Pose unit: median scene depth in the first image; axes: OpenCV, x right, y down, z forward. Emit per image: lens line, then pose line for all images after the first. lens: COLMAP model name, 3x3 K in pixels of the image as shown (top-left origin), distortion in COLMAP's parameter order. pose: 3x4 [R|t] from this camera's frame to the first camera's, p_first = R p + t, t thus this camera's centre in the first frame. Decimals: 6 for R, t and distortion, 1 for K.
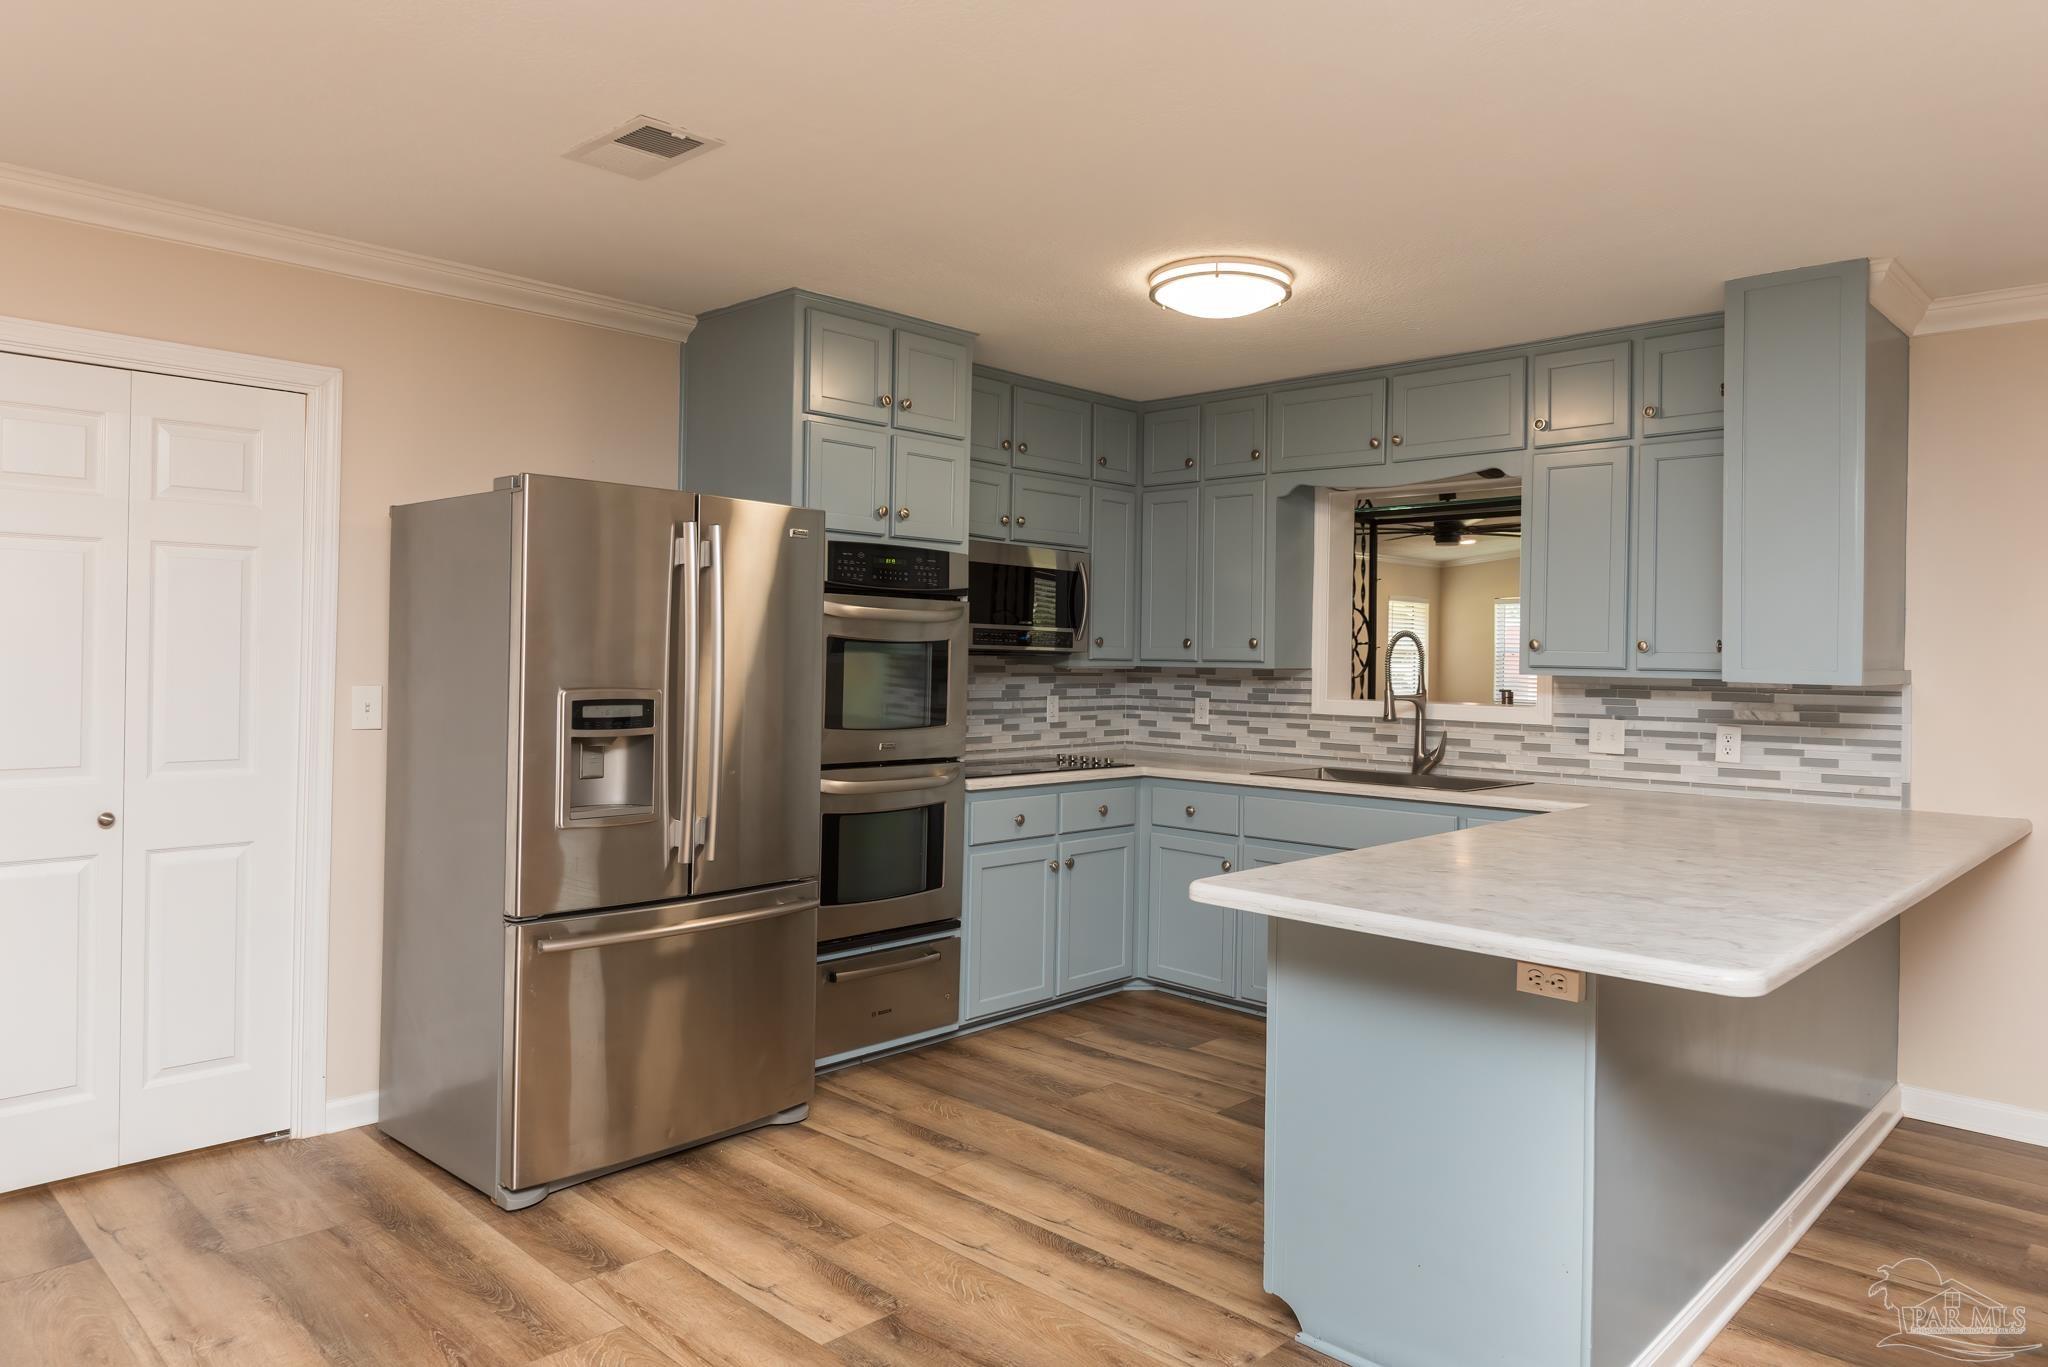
lens RADIAL K [[1276.4, 0, 1025.9], [0, 1276.4, 653.2], [0, 0, 1]] dist [-0.003864, -0.001771]
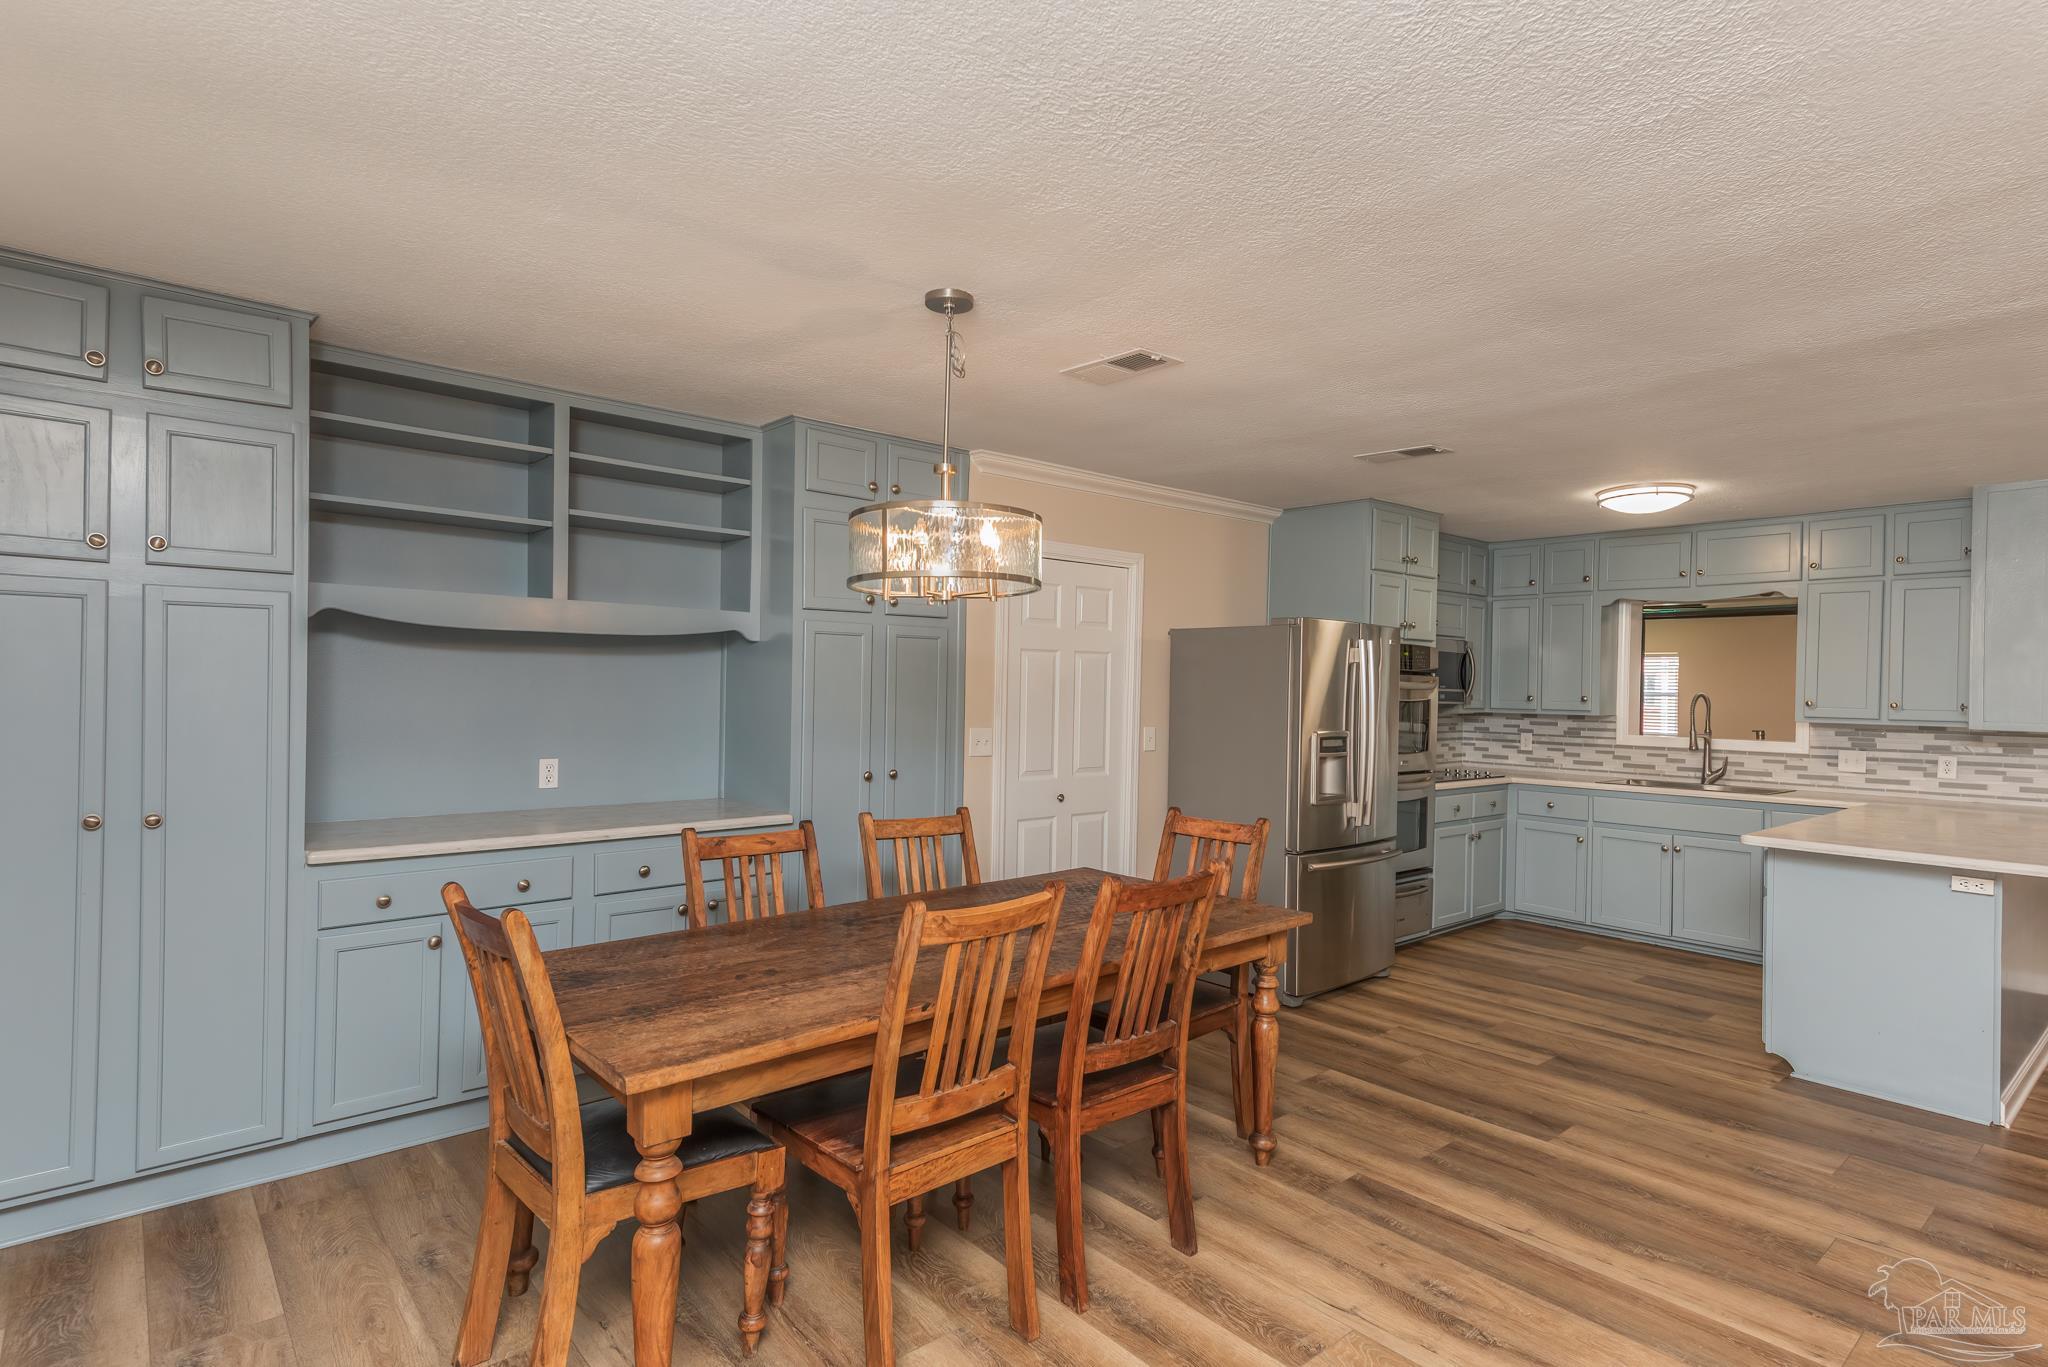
lens RADIAL K [[1031.0, 0, 982.1], [0, 1031.0, 687.2], [0, 0, 1]] dist [-0.000090, -0.000384]
pose [[0.993466, 0.001977, -0.114116, -0.481310], [-0.001852, 0.999998, 0.001205, -0.026589], [0.114118, -0.000986, 0.993467, -0.398147]]
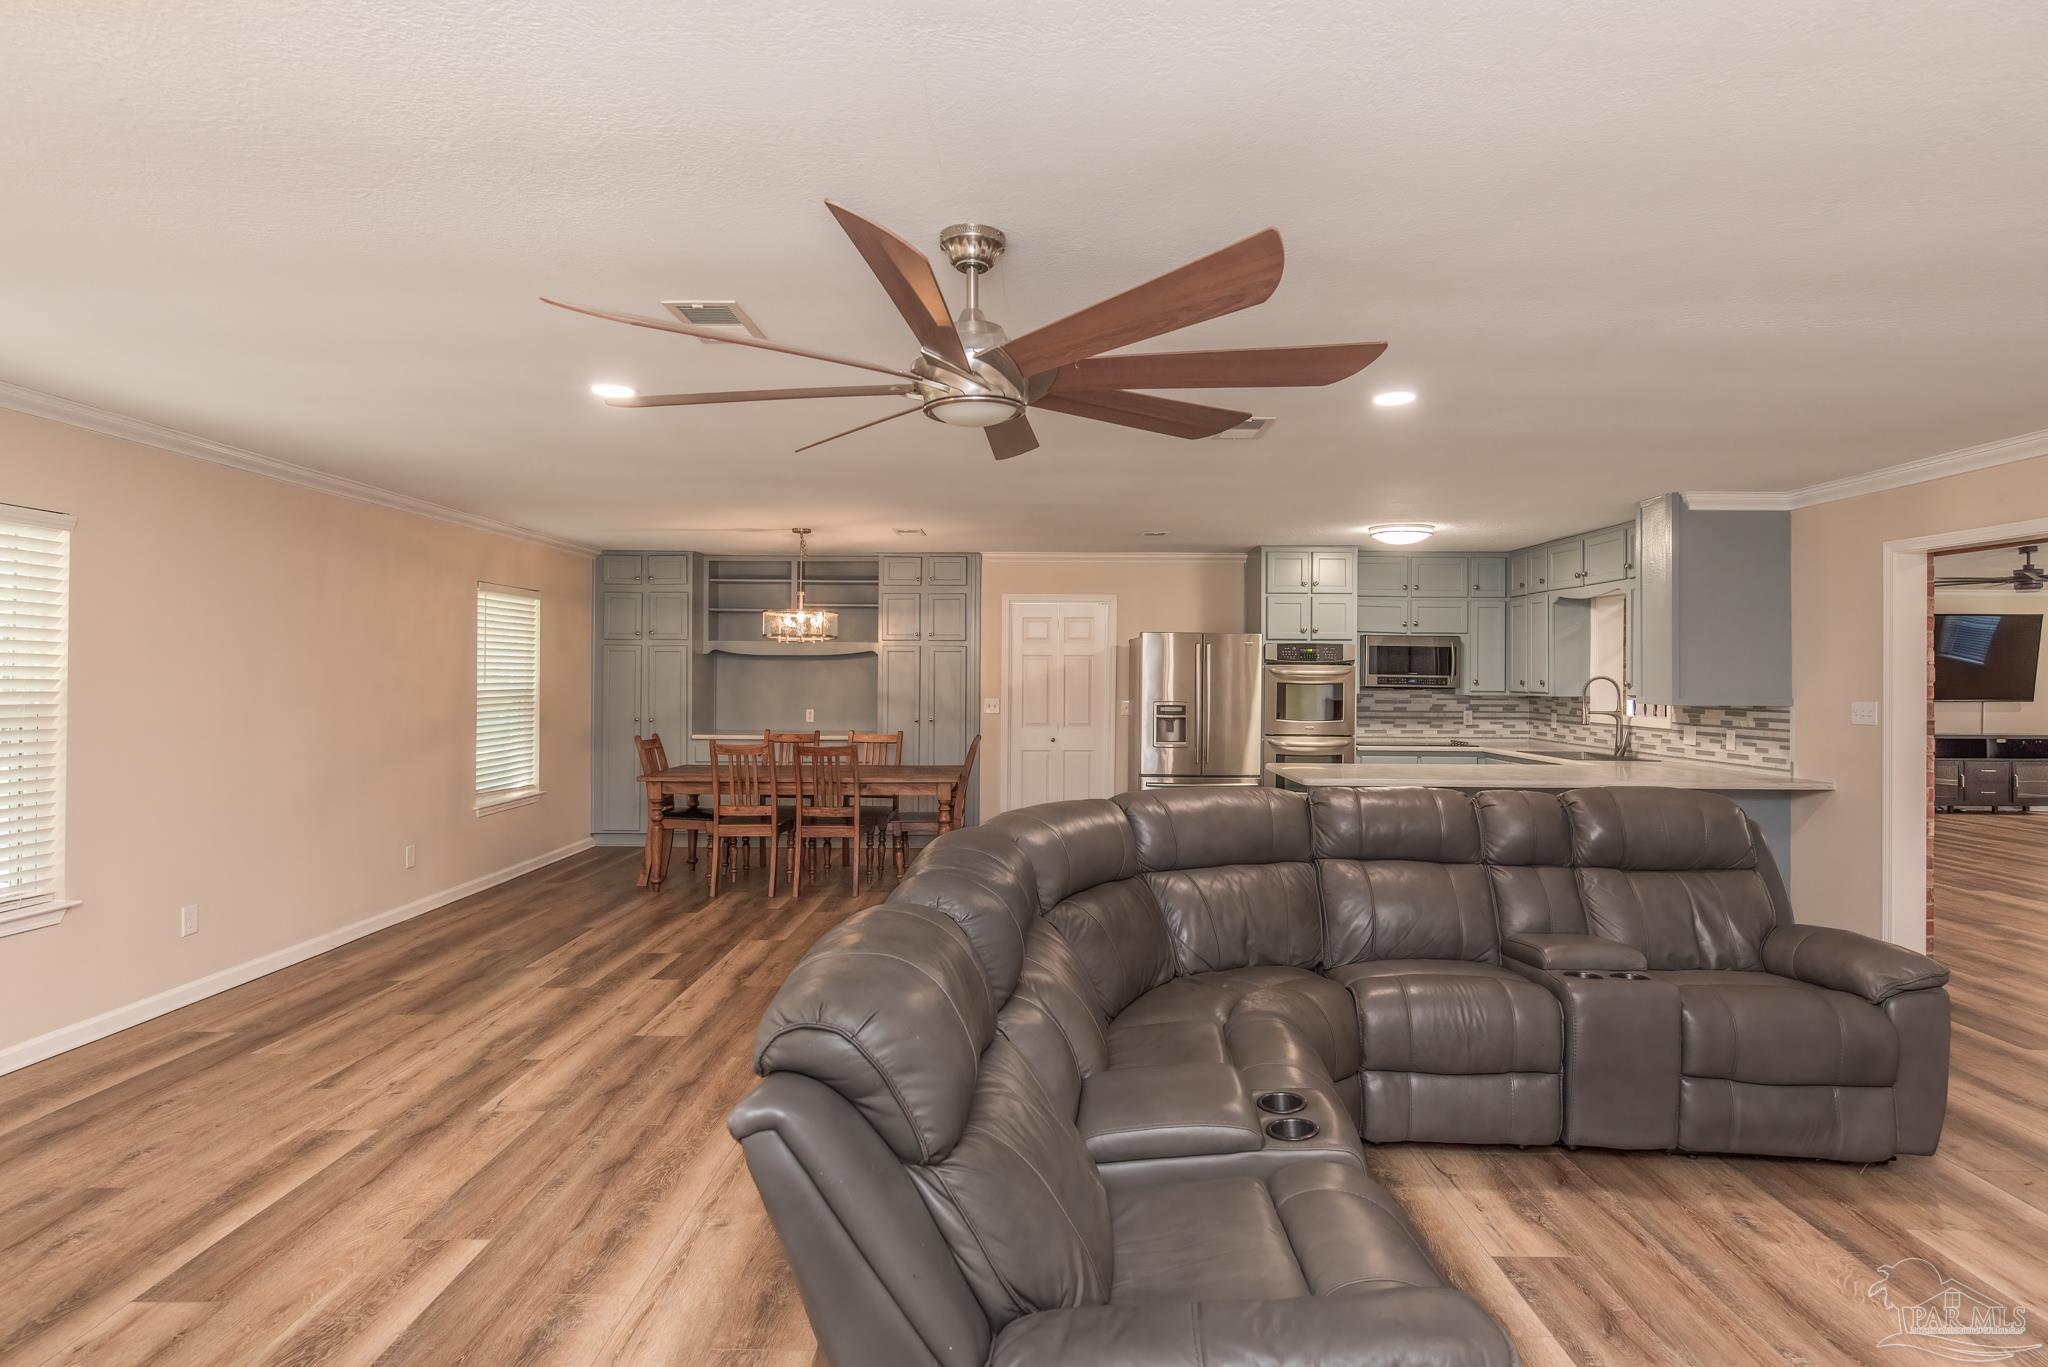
lens RADIAL K [[1097.0, 0, 1024.0], [0, 1097.0, 683.5], [0, 0, 1]] dist [0.000698, 0.000084]
pose [[0.678010, -0.004222, -0.735041, 0.982217], [0.004264, 0.999989, -0.001810, -0.008180], [0.735040, -0.001907, 0.678021, -0.738280]]
